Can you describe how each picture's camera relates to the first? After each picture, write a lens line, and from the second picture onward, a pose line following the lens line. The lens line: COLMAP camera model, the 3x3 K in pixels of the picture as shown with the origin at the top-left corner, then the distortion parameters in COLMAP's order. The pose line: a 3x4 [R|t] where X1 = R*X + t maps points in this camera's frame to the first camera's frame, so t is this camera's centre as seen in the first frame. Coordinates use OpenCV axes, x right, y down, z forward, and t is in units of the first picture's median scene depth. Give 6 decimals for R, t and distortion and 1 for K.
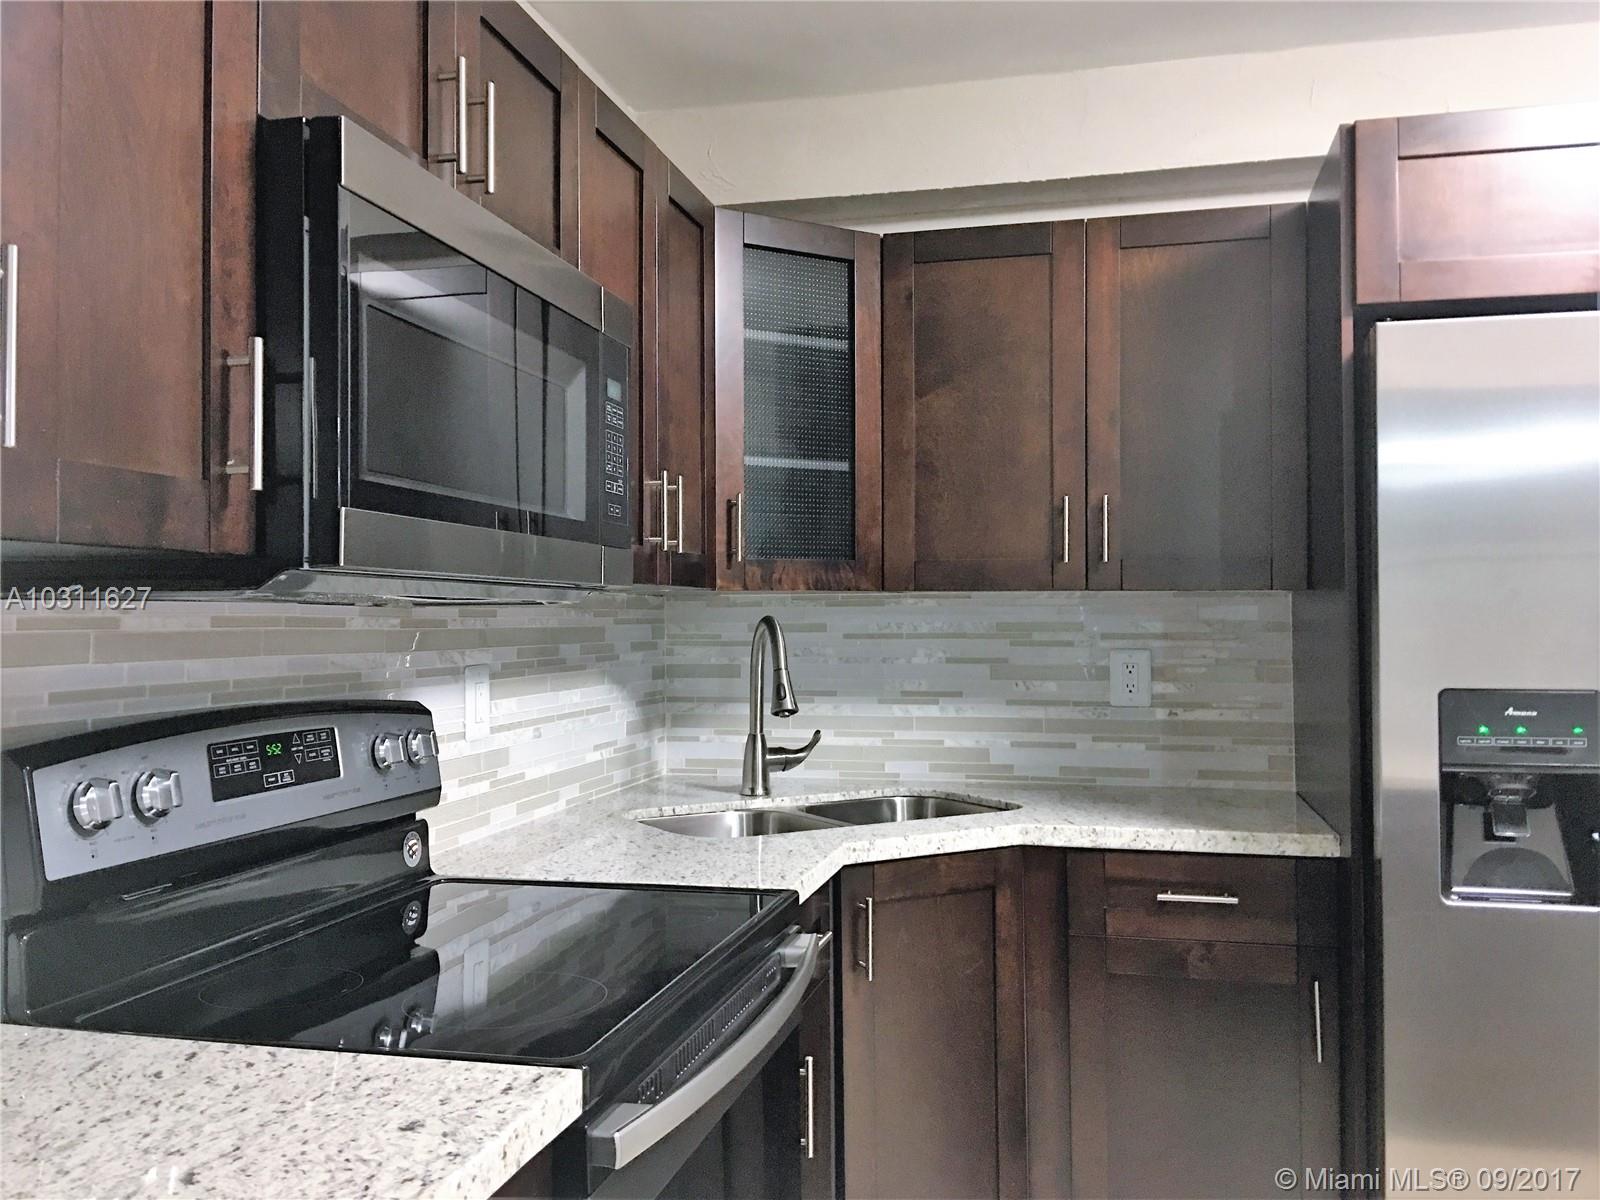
lens RADIAL K [[1342.2, 0, 793.9], [0, 1342.2, 588.1], [0, 0, 1]] dist [0.076292, -0.125722]
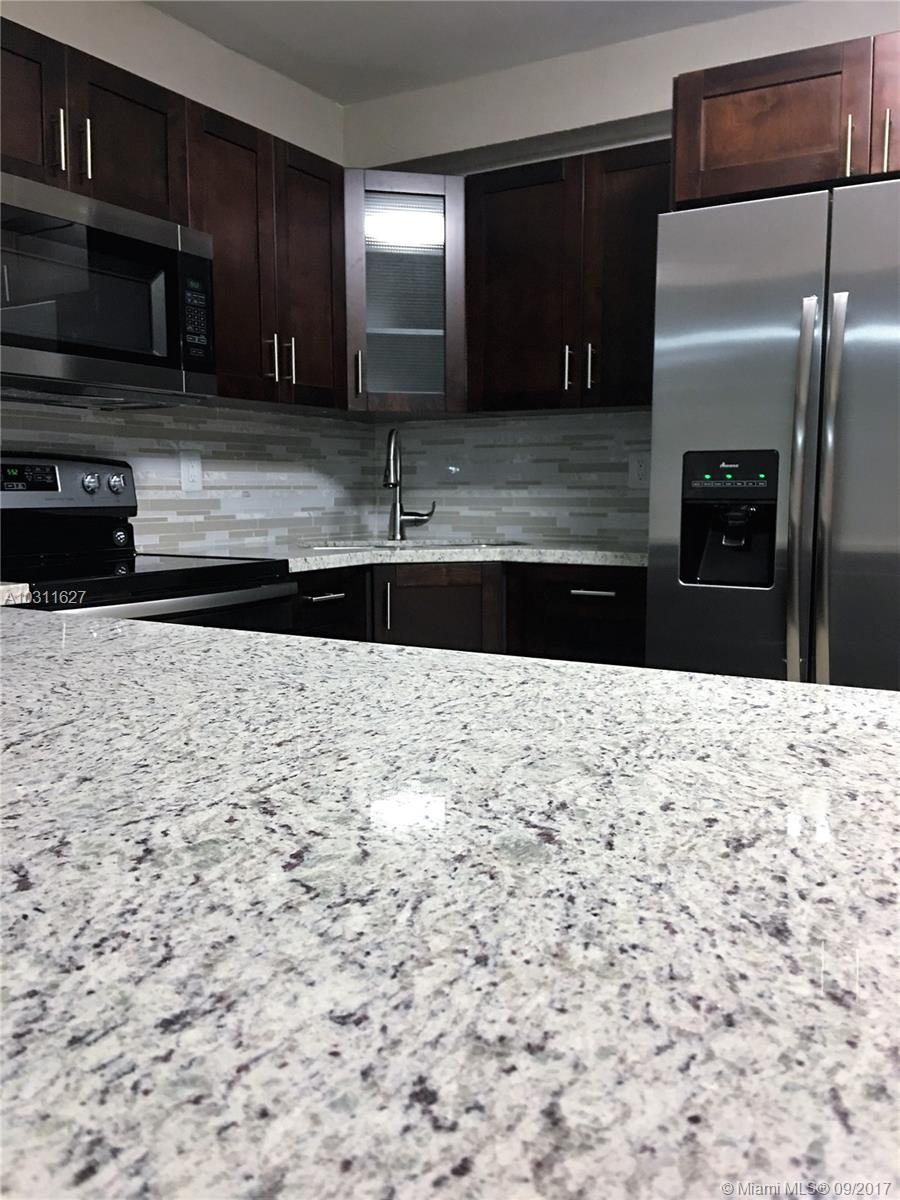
lens RADIAL K [[1006.6, 0, 448.3], [0, 1006.6, 593.2], [0, 0, 1]] dist [0.076292, -0.125722]
pose [[0.955158, 0.033817, -0.294160, 0.450638], [0.004420, 0.991717, 0.128364, 0.067870], [0.296064, -0.123908, 0.947097, -0.183109]]
